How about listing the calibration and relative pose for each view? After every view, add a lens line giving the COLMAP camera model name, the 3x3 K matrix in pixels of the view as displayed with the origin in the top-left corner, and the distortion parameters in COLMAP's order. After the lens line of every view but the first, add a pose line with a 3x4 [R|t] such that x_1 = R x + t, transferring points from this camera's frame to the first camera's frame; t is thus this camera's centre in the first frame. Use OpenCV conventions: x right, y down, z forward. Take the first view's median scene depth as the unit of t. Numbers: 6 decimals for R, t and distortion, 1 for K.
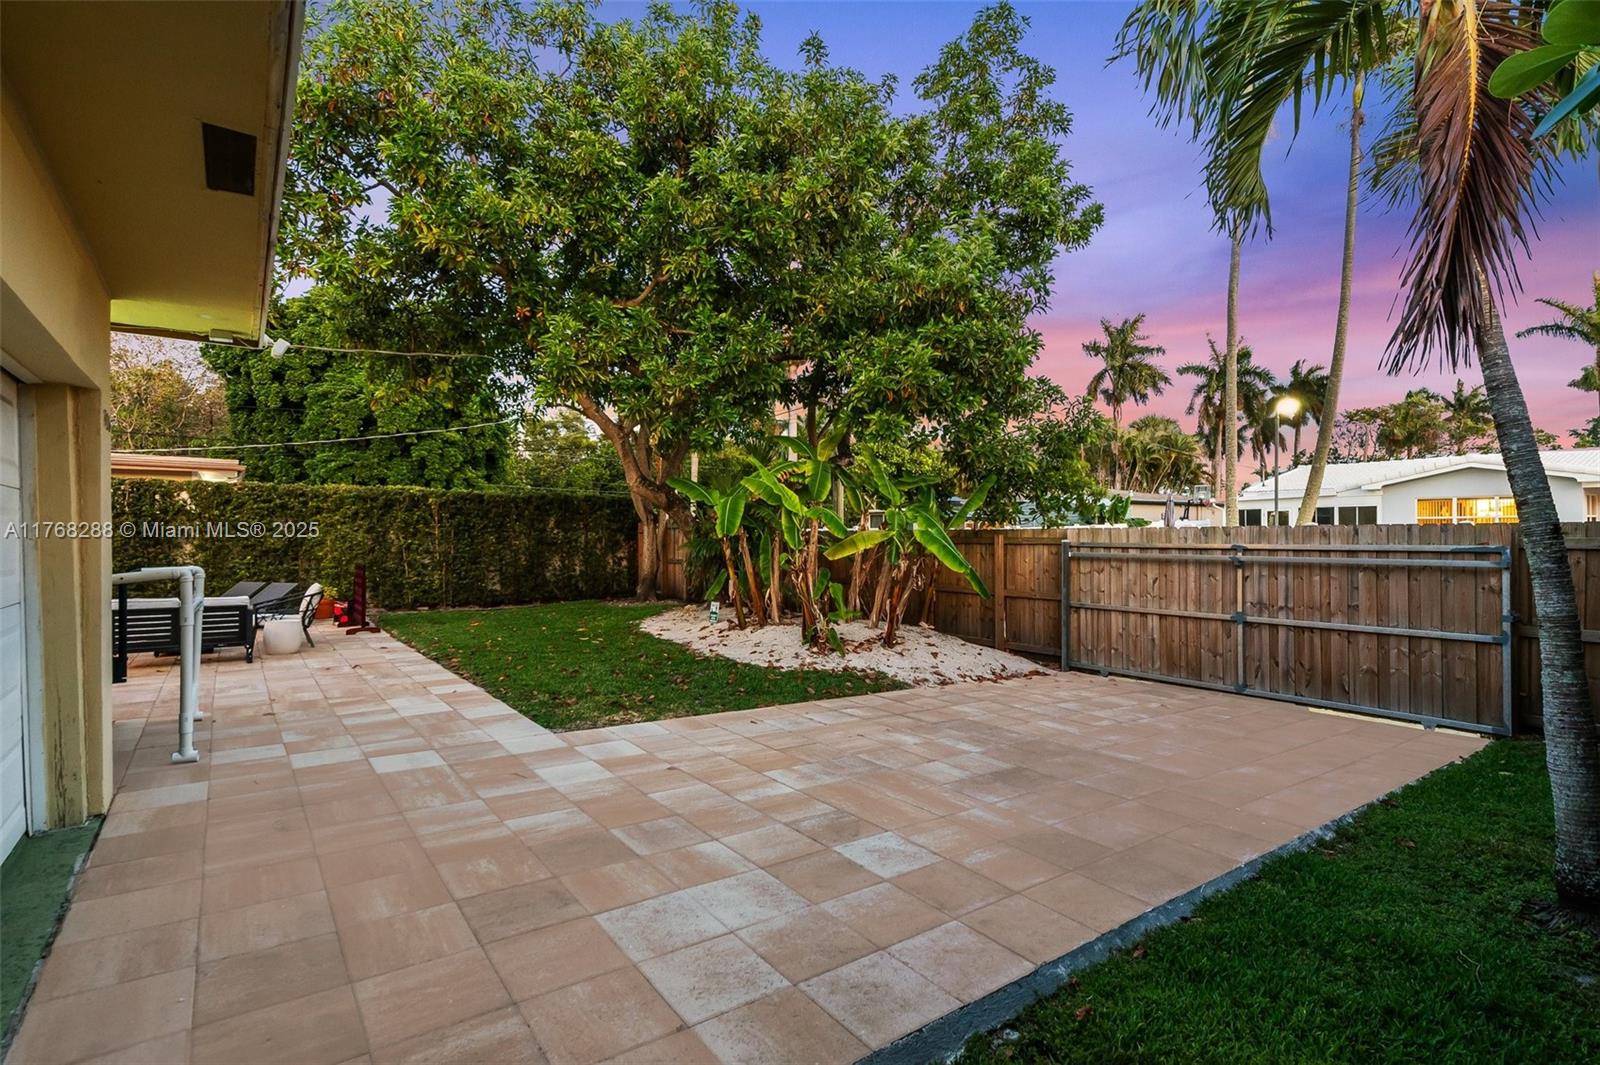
lens RADIAL K [[757.2, 0, 805.9], [0, 757.2, 532.1], [0, 0, 1]] dist [0.019578, -0.007096]
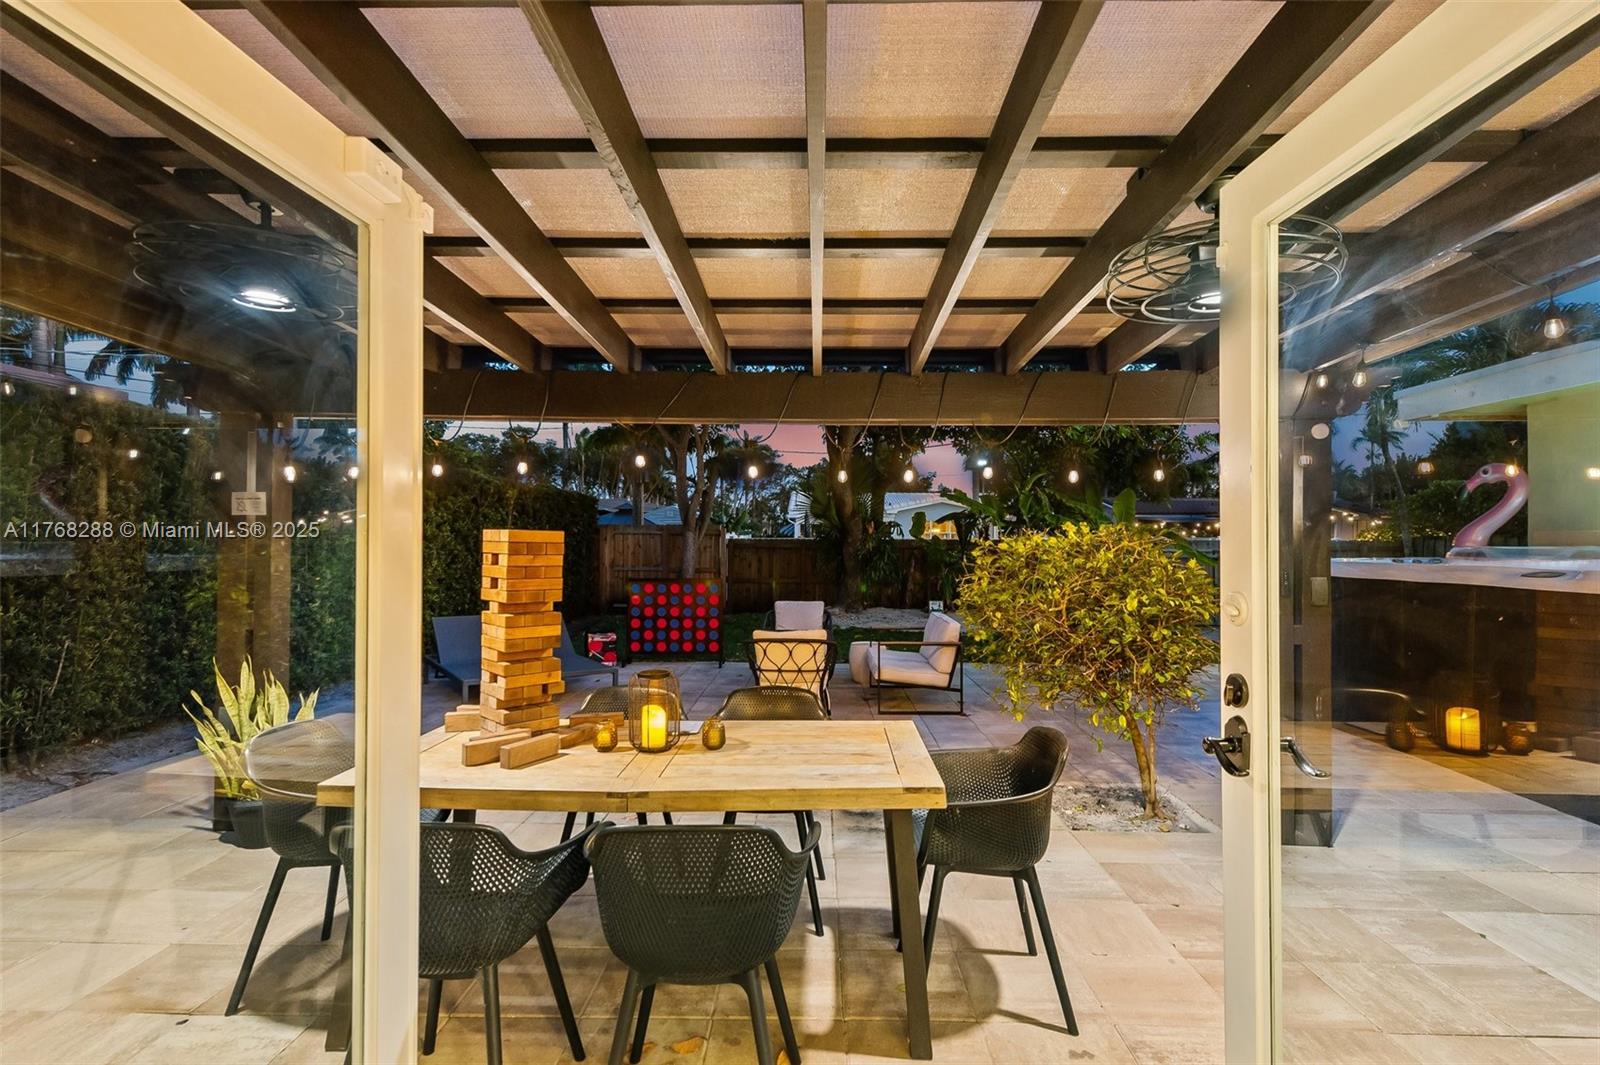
lens RADIAL K [[757.2, 0, 805.9], [0, 757.2, 532.1], [0, 0, 1]] dist [0.019578, -0.007096]
pose [[0.609020, 0.014063, 0.793030, -0.970301], [-0.008439, 0.999901, -0.011251, 0.001136], [-0.793110, 0.000160, 0.609079, 0.371098]]
